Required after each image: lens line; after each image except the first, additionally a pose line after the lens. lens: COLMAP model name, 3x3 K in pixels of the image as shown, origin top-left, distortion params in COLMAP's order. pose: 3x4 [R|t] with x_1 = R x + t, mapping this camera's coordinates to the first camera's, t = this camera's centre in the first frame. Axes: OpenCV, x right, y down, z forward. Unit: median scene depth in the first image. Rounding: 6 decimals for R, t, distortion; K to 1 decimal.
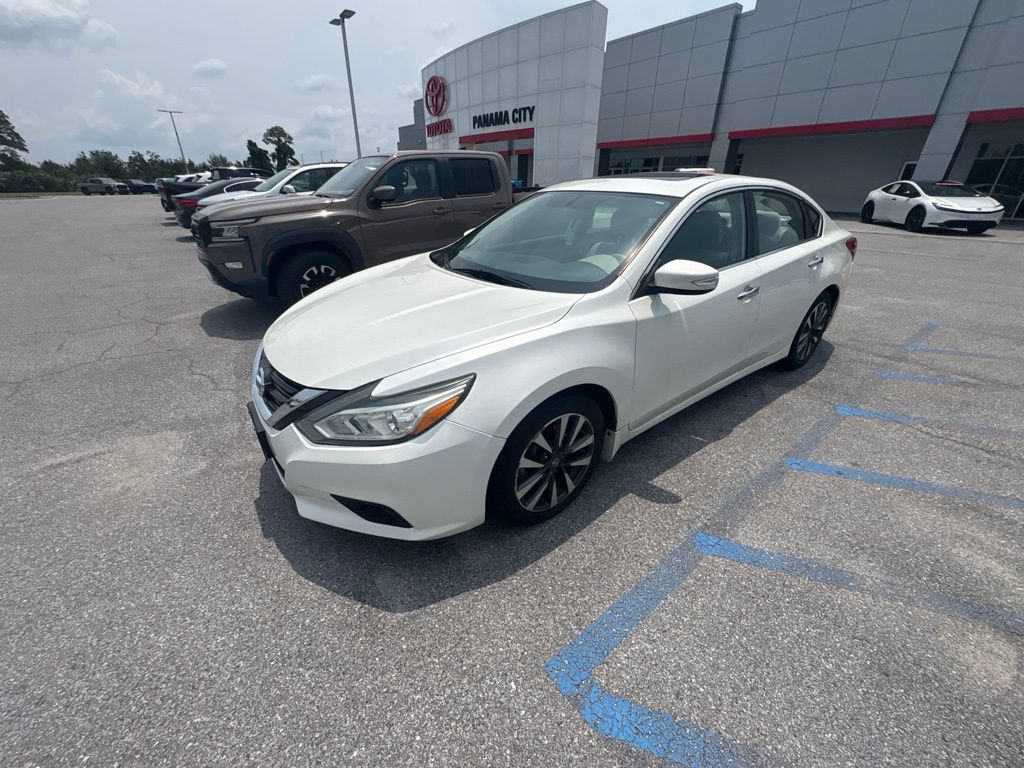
lens RADIAL K [[407.1, 0, 512.0], [0, 407.1, 384.0], [0, 0, 1]] dist [0.001264, -0.000665]
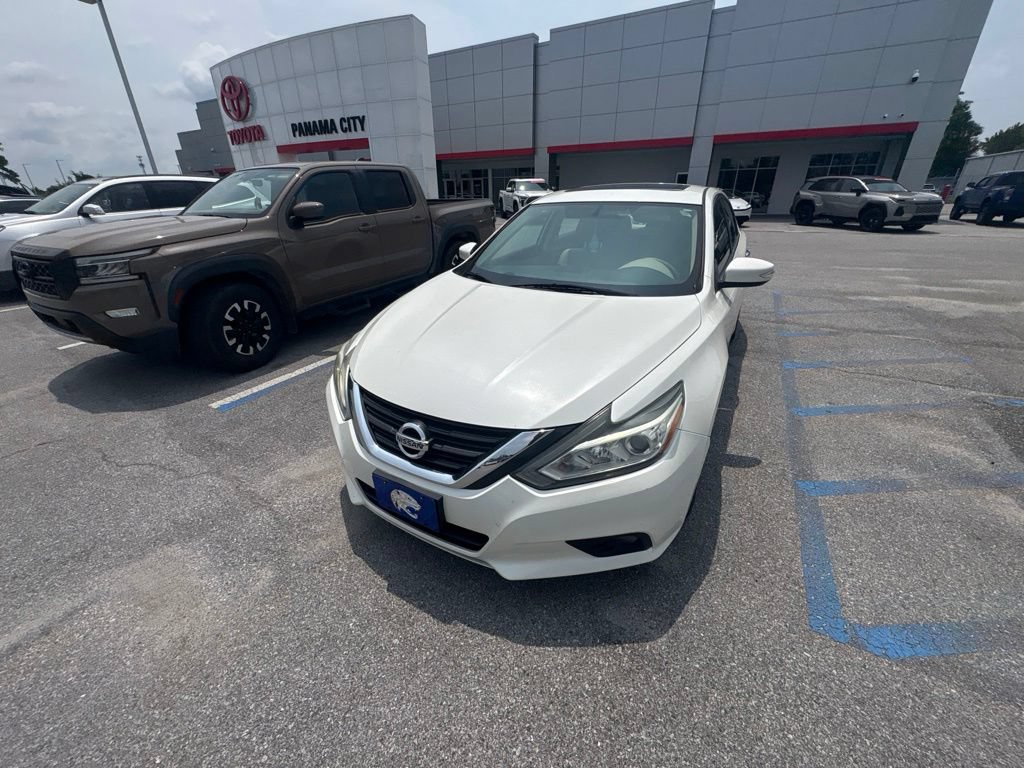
lens RADIAL K [[406.8, 0, 510.5], [0, 406.8, 384.7], [0, 0, 1]] dist [0.000745, -0.000239]
pose [[0.922301, -0.180128, 0.341928, -0.376928], [0.186663, 0.982324, 0.013993, -0.049445], [-0.338405, 0.050919, 0.939622, 0.083323]]
